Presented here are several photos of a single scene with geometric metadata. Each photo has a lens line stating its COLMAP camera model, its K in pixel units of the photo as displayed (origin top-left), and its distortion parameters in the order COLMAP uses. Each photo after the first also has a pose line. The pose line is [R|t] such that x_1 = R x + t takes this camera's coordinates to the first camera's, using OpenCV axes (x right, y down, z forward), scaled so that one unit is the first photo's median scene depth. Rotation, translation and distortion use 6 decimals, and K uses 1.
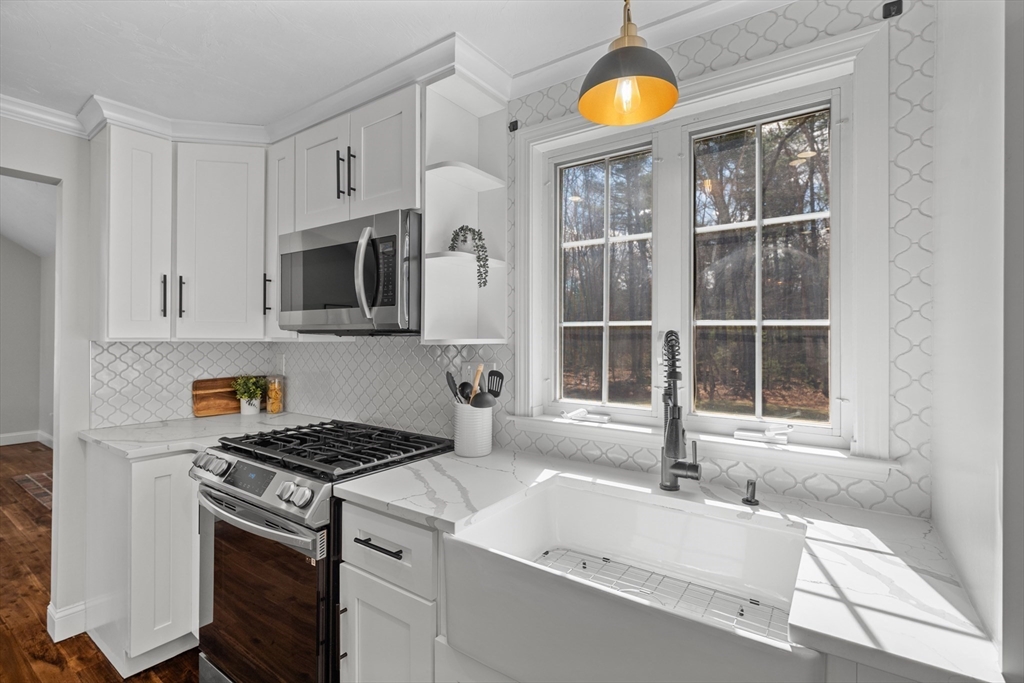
lens RADIAL K [[472.7, 0, 514.1], [0, 472.7, 334.0], [0, 0, 1]] dist [-0.002872, -0.000911]
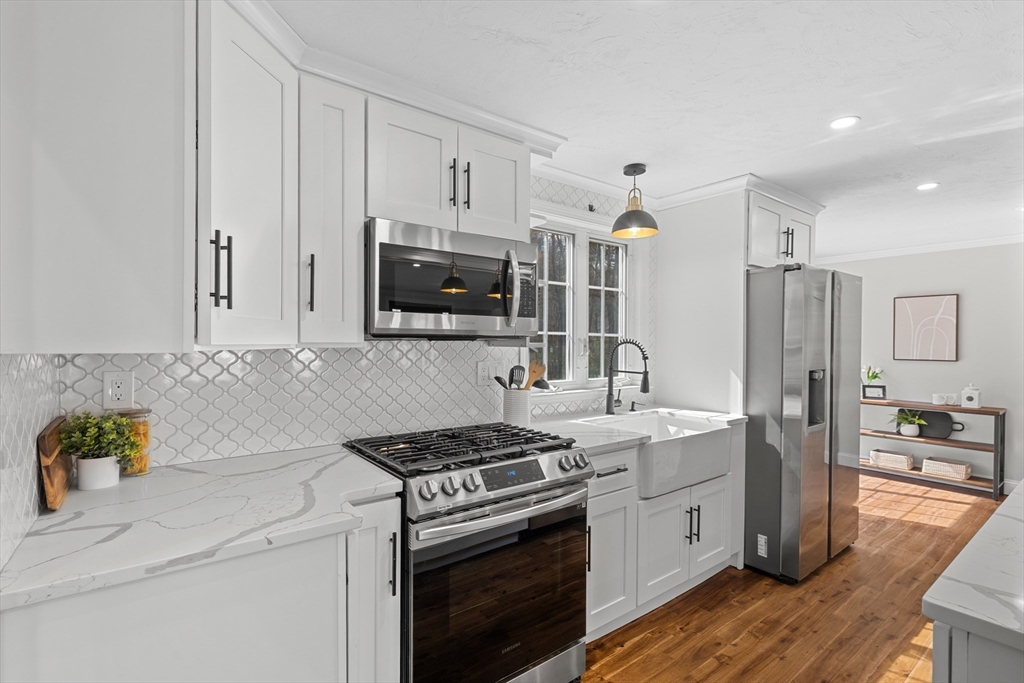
lens RADIAL K [[472.7, 0, 510.4], [0, 472.7, 345.9], [0, 0, 1]] dist [-0.002872, -0.000911]
pose [[0.314417, -0.012310, 0.949205, -1.431343], [-0.005352, 0.999877, 0.014740, -0.000956], [-0.949270, -0.009715, 0.314312, 0.614500]]
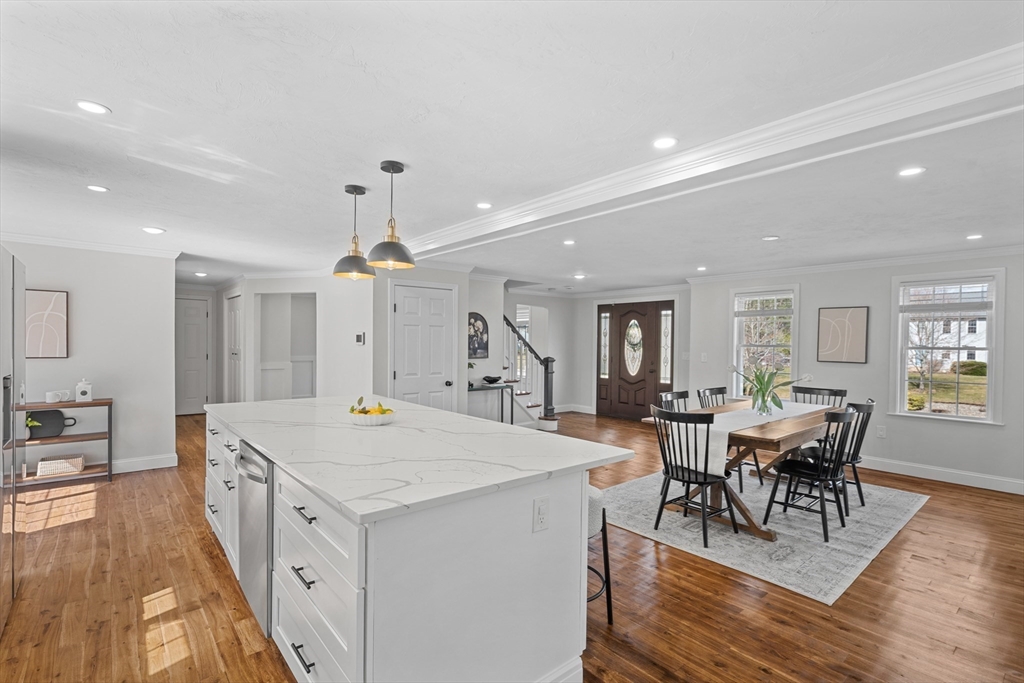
lens RADIAL K [[472.7, 0, 512.1], [0, 472.7, 346.5], [0, 0, 1]] dist [-0.002872, -0.000911]
pose [[-0.965347, -0.017078, 0.260410, -1.391172], [-0.015860, 0.999851, 0.006779, -0.004066], [-0.260487, 0.002414, -0.965474, 0.719964]]
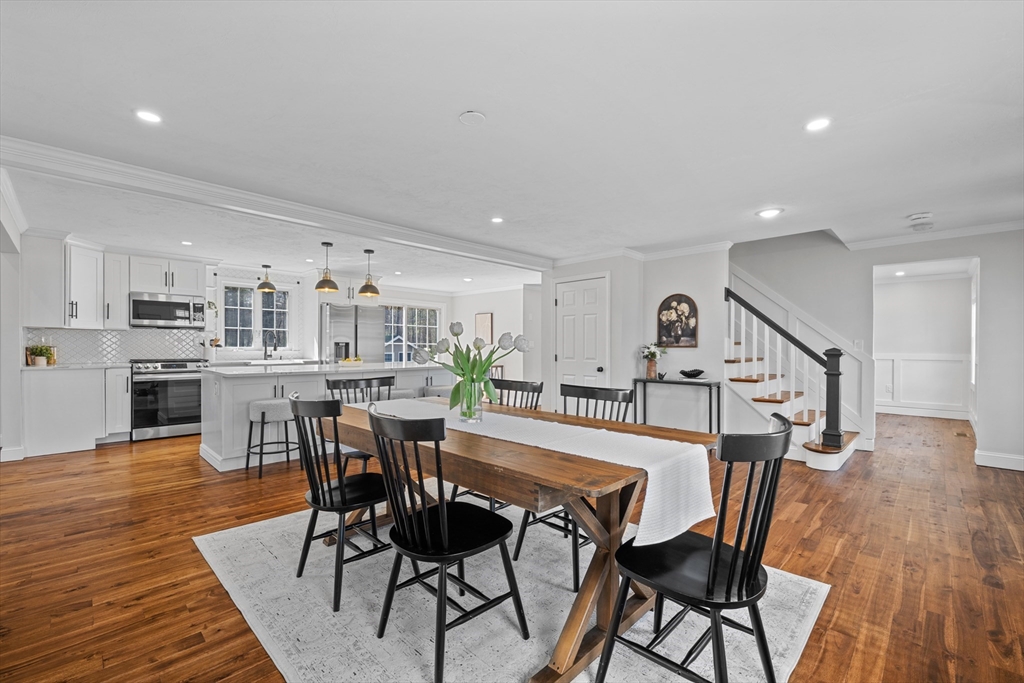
lens RADIAL K [[436.4, 0, 506.6], [0, 436.4, 344.6], [0, 0, 1]] dist [-0.003592, 0.000028]
pose [[0.184490, 0.006487, 0.982813, -3.159132], [-0.009530, 0.999943, -0.004811, 0.119054], [-0.982788, -0.008478, 0.184541, -2.039286]]
